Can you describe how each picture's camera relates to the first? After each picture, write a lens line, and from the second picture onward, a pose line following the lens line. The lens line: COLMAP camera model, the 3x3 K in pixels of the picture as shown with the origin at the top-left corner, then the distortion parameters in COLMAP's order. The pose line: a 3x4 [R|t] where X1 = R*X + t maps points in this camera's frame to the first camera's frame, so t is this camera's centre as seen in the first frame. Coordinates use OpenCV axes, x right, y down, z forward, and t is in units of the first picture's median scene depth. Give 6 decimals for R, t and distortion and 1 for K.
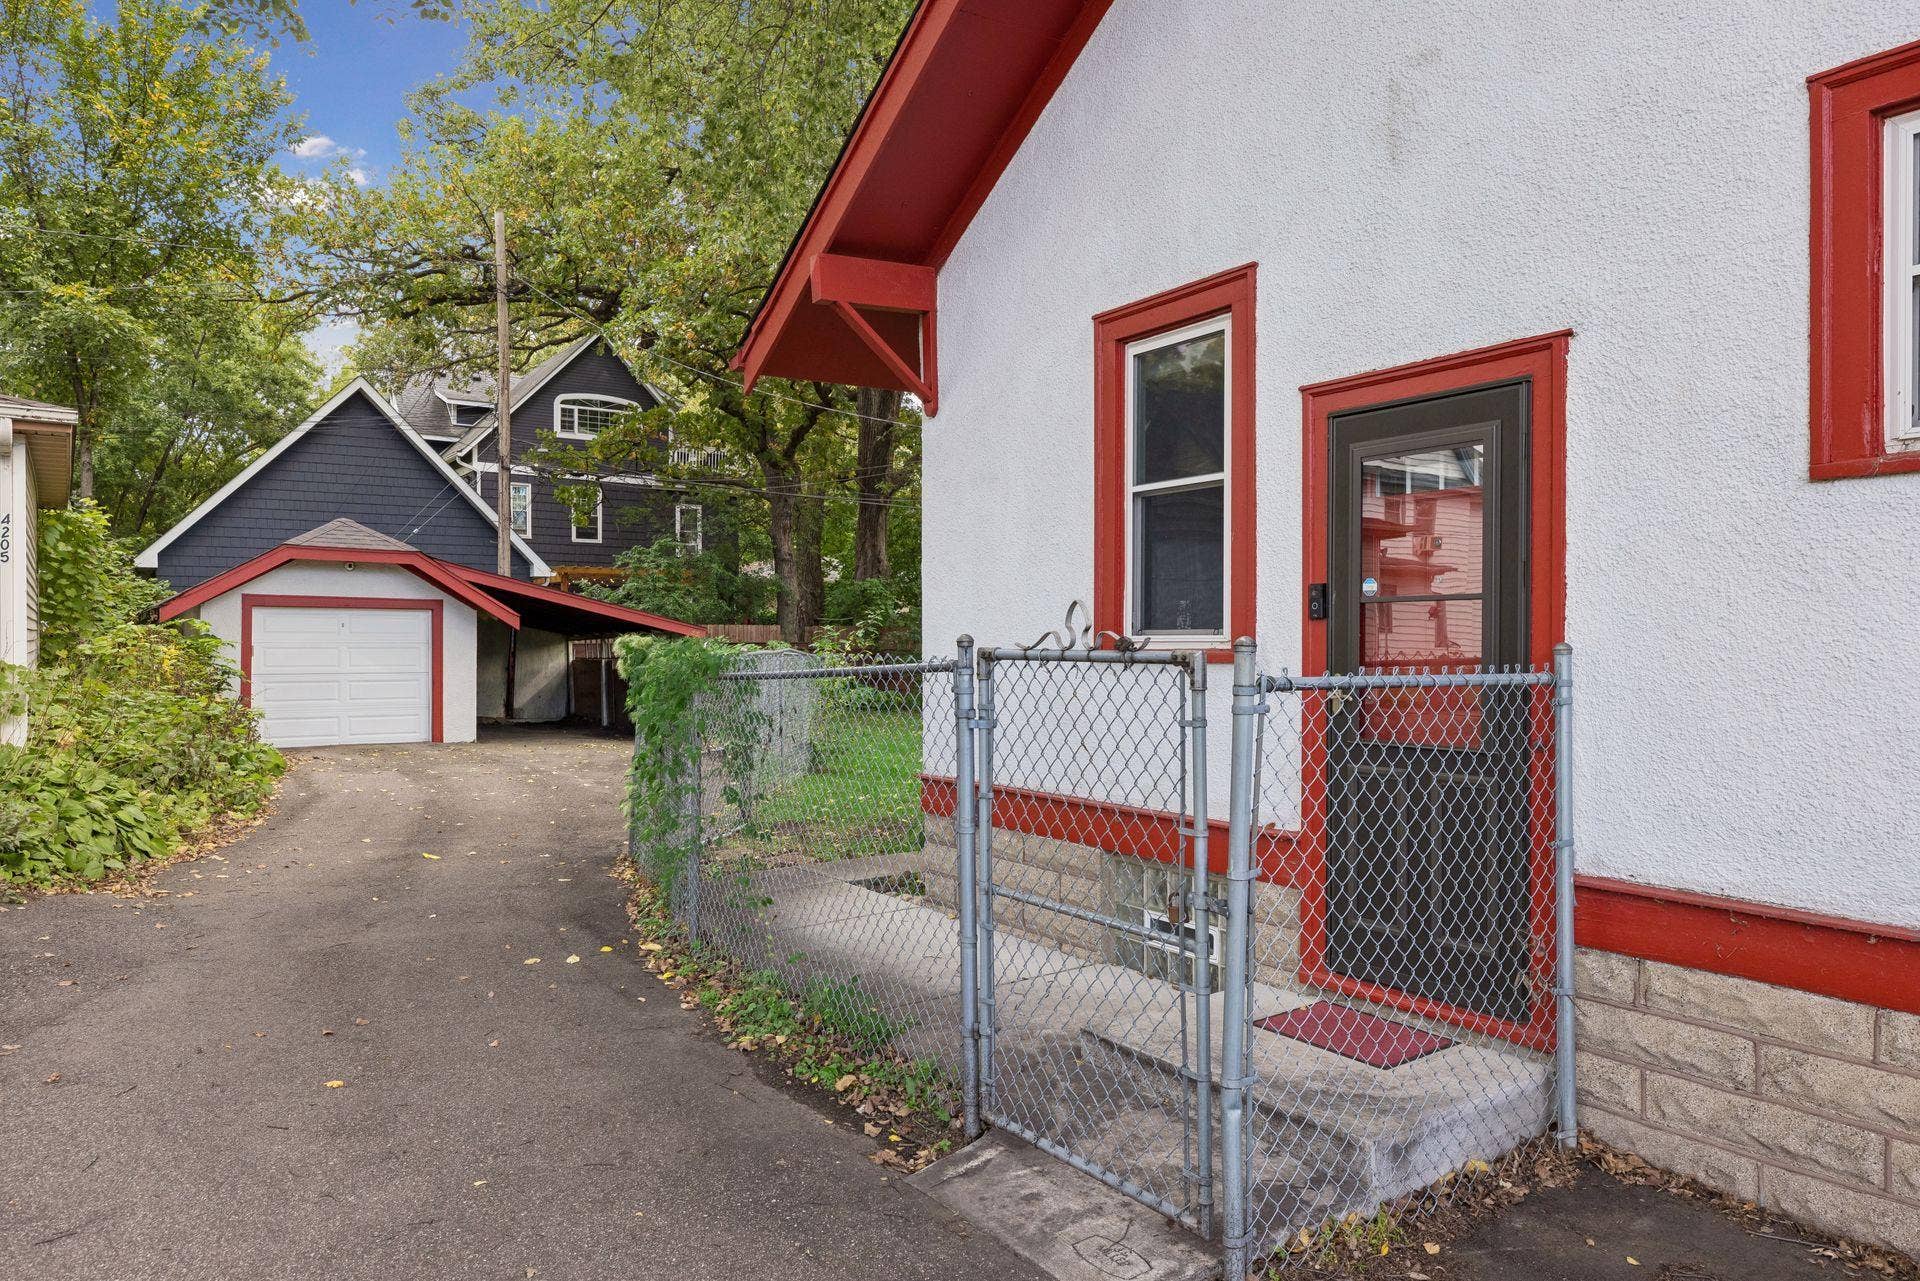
lens RADIAL K [[1144.5, 0, 958.8], [0, 1144.5, 656.4], [0, 0, 1]] dist [-0.000424, 0.003093]
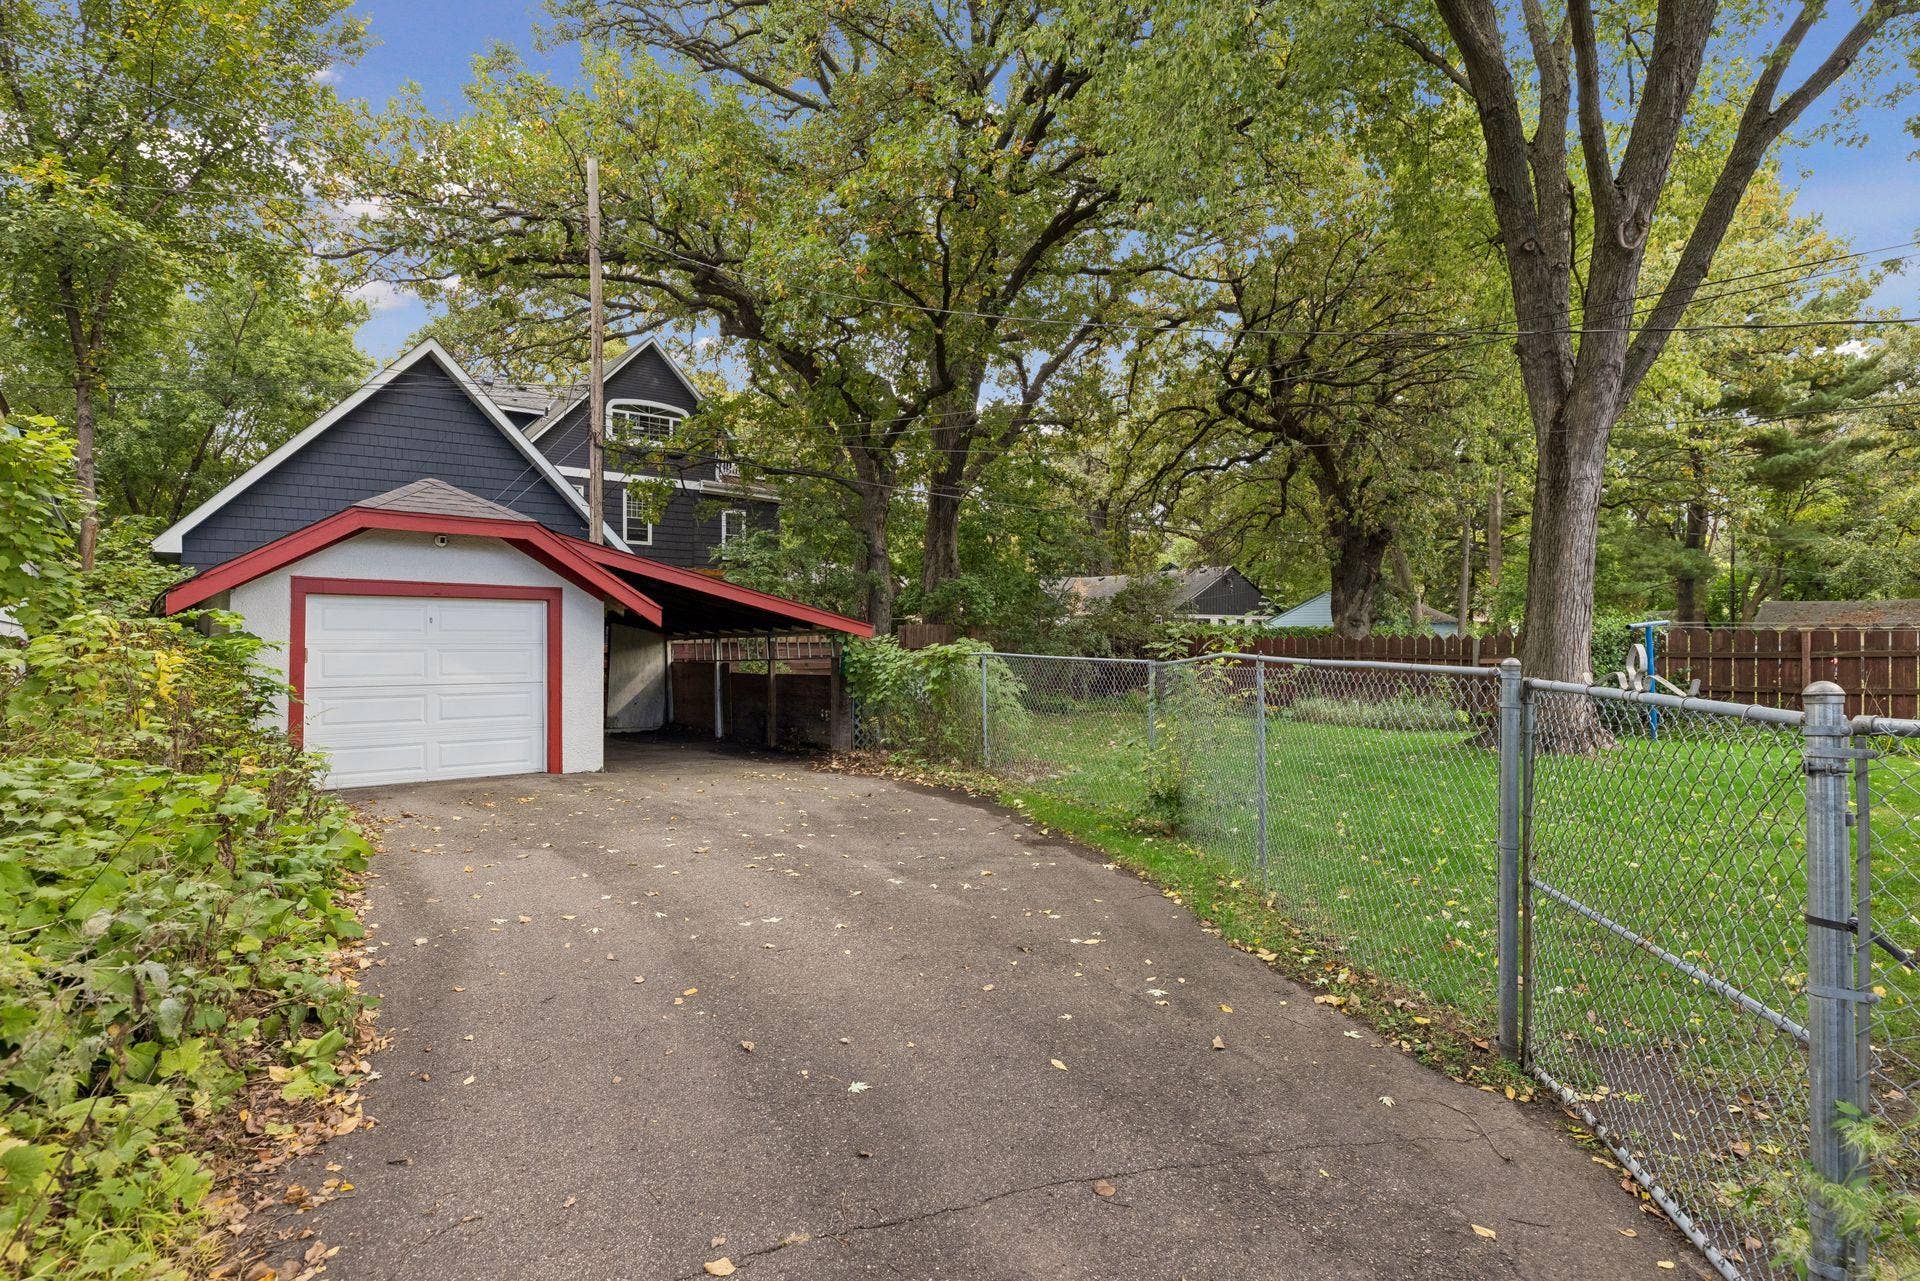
lens RADIAL K [[934.5, 0, 960.0], [0, 934.5, 640.5], [0, 0, 1]] dist [0.000925, -0.001085]
pose [[0.997666, -0.001745, 0.068257, -0.225212], [0.002601, 0.999919, -0.012464, -0.005419], [-0.068229, 0.012613, 0.997590, 0.351981]]
